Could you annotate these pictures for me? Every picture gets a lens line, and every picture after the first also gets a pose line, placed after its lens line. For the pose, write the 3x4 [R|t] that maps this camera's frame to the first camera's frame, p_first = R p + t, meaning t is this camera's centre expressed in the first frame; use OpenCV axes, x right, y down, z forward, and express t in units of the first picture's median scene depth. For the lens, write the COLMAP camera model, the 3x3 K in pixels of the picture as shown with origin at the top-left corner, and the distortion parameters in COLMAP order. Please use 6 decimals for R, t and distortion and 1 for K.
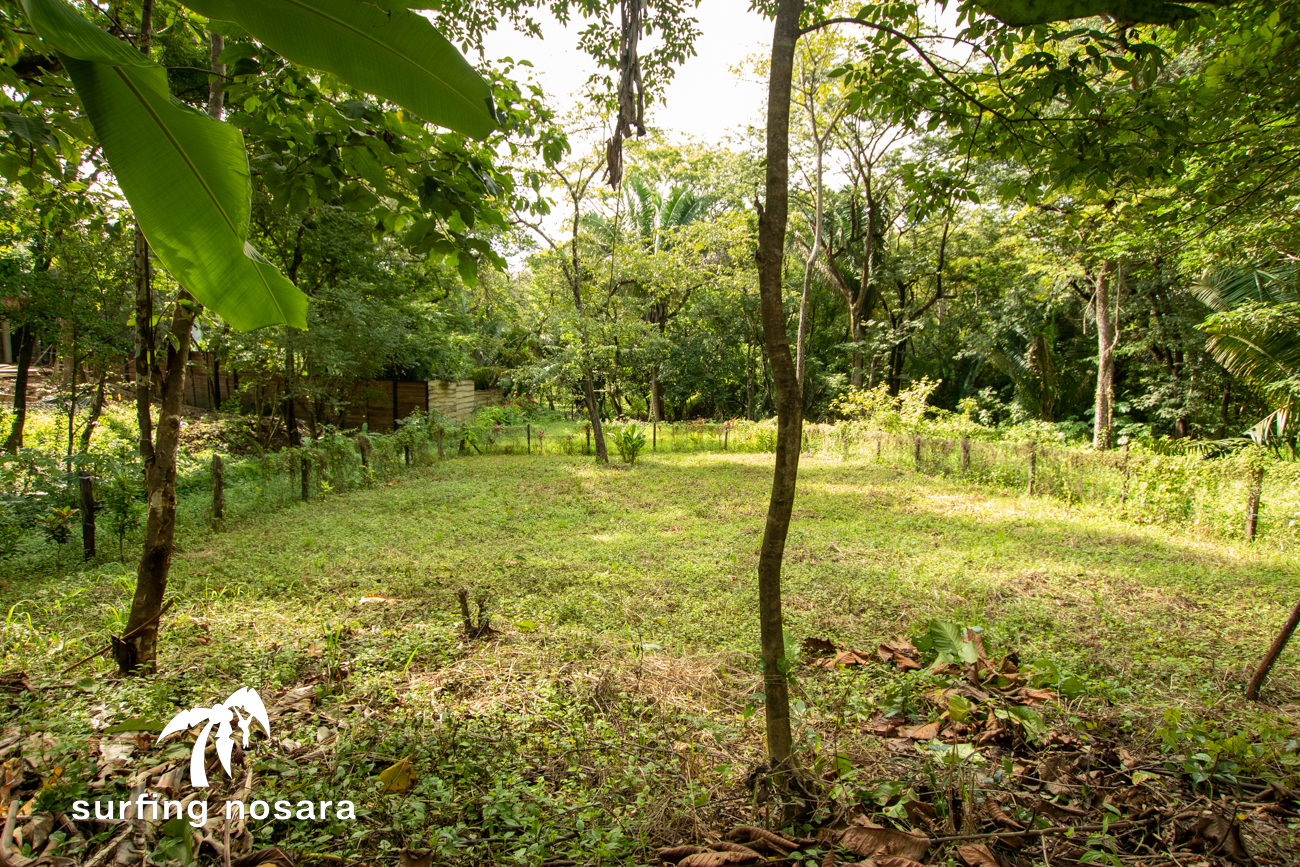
lens RADIAL K [[687.6, 0, 648.6], [0, 687.6, 443.4], [0, 0, 1]] dist [-0.019575, 0.002518]
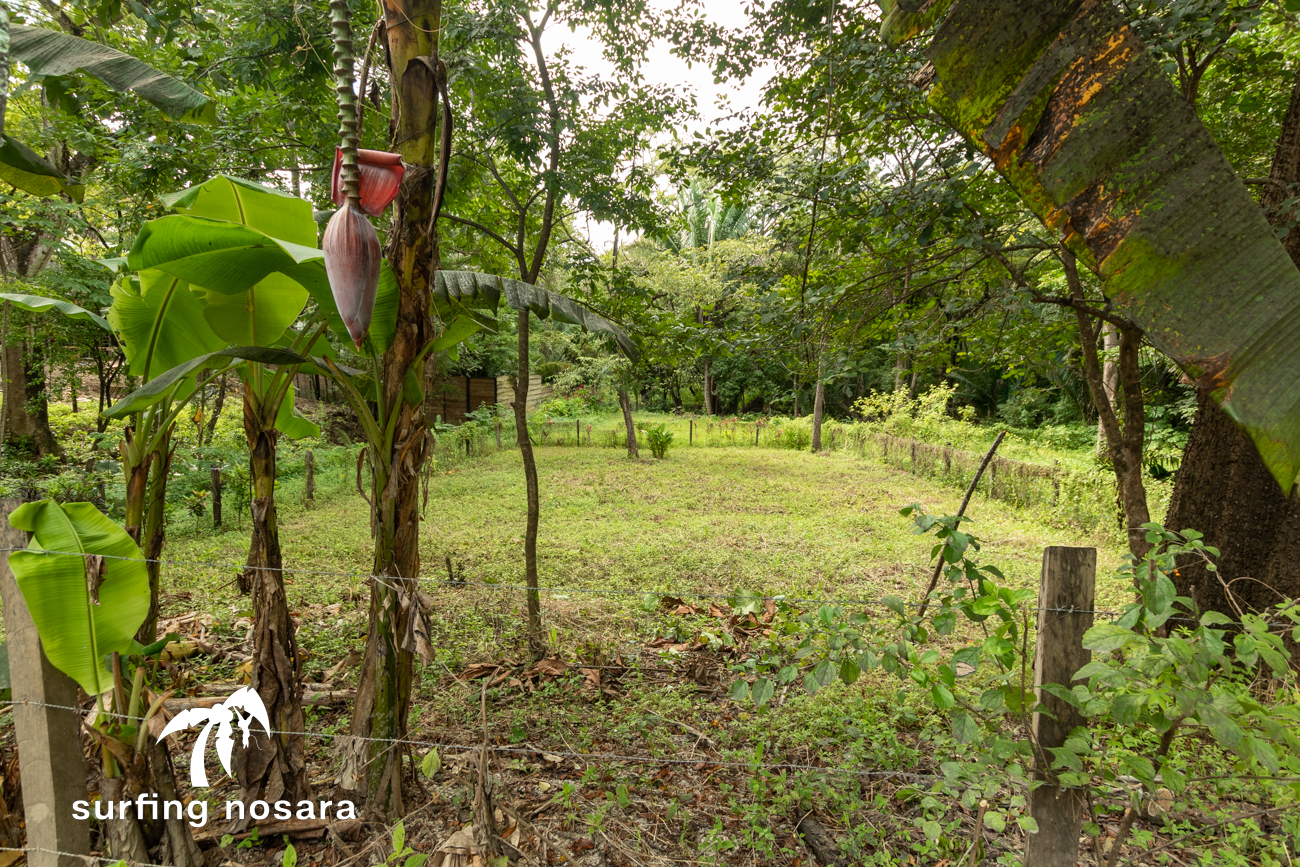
lens RADIAL K [[690.8, 0, 650.0], [0, 690.8, 433.5], [0, 0, 1]] dist [0.001071, 0.000400]
pose [[0.992667, 0.018531, -0.119449, 0.092115], [-0.017498, 0.999800, 0.009690, -0.021817], [0.119604, -0.007529, 0.992793, -0.124786]]
